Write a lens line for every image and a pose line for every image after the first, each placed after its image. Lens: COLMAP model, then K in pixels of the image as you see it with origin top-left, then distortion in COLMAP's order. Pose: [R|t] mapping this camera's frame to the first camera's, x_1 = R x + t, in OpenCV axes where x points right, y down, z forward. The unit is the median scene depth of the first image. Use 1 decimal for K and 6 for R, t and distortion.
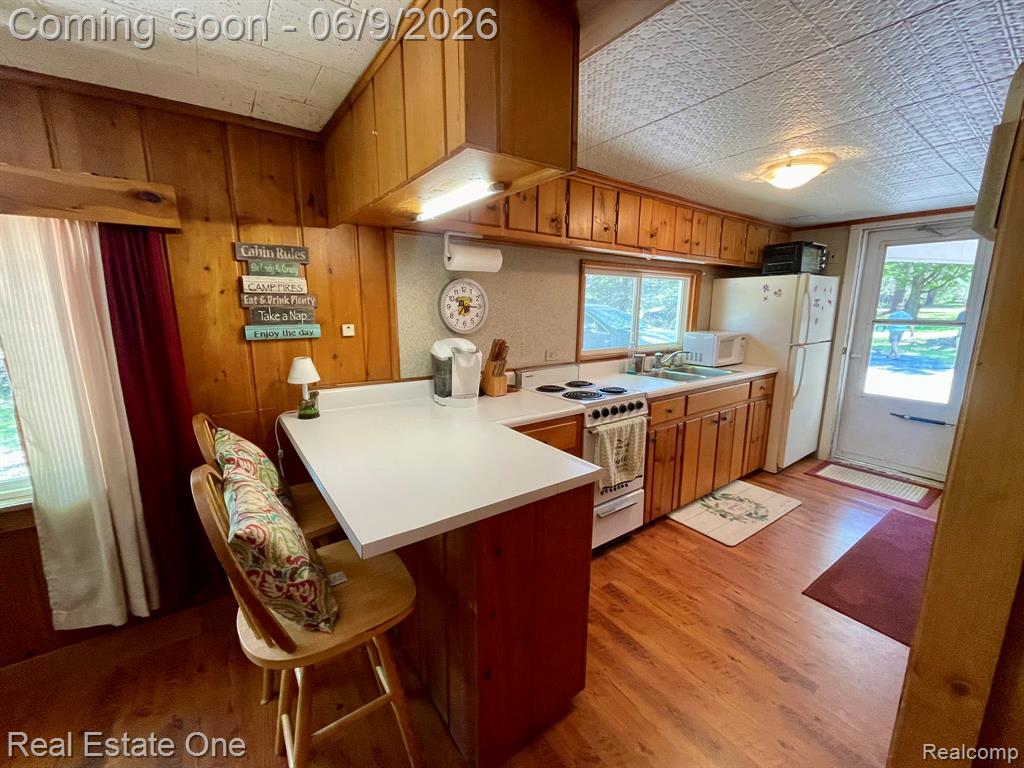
lens RADIAL K [[414.0, 0, 512.6], [0, 414.0, 383.2], [0, 0, 1]] dist [-0.003802, 0.000671]
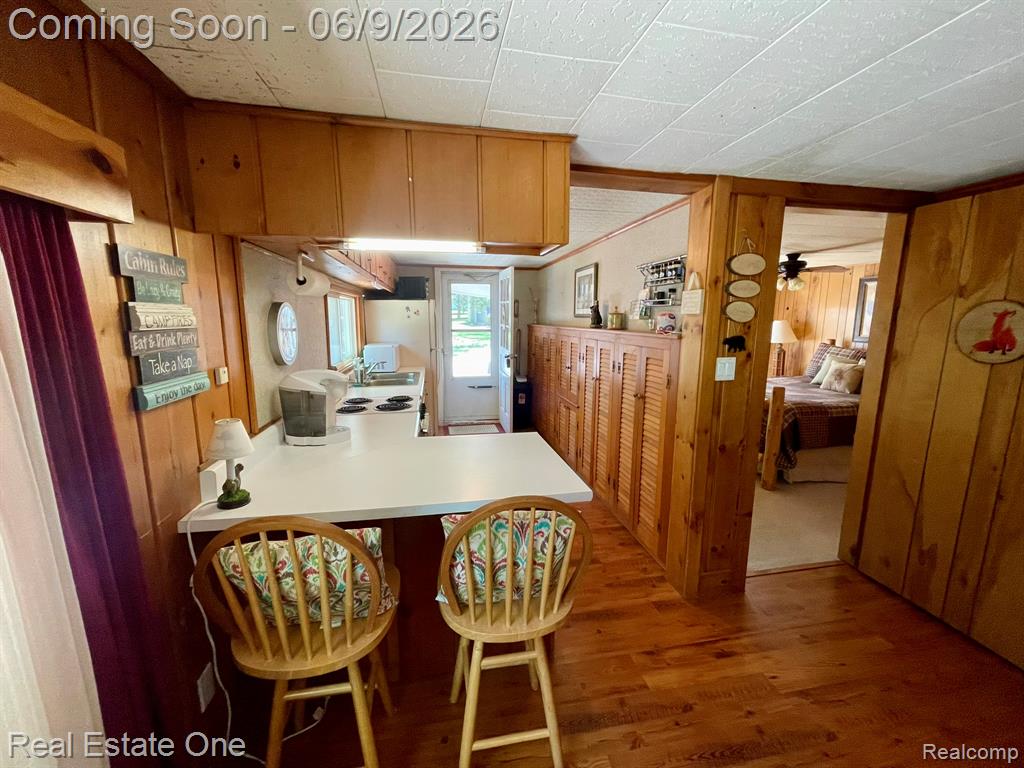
lens RADIAL K [[414.0, 0, 515.1], [0, 414.0, 387.8], [0, 0, 1]] dist [-0.003802, 0.000671]
pose [[0.414798, -0.160460, 0.895653, -0.590184], [0.167339, 0.980992, 0.098250, -0.066387], [-0.894394, 0.109124, 0.433765, 0.169199]]
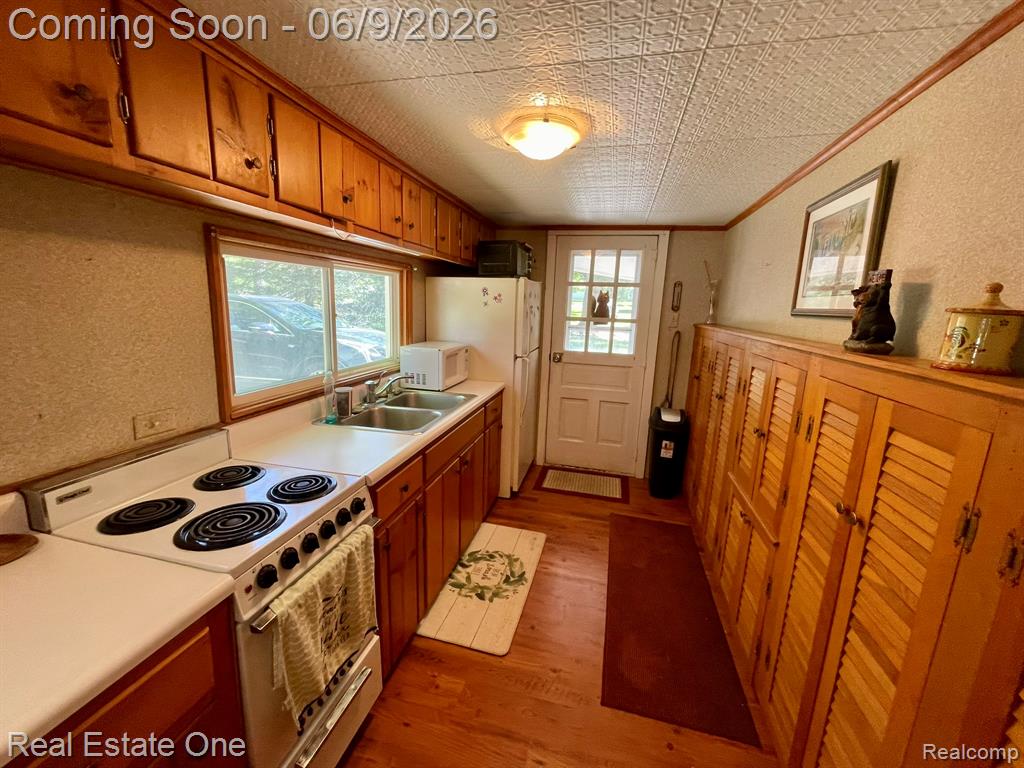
lens RADIAL K [[414.0, 0, 510.3], [0, 414.0, 382.6], [0, 0, 1]] dist [-0.003802, 0.000671]
pose [[0.763797, -0.099623, 0.637722, 0.109335], [0.086333, 0.994907, 0.052021, -0.101889], [-0.639657, 0.015323, 0.768508, 0.382784]]
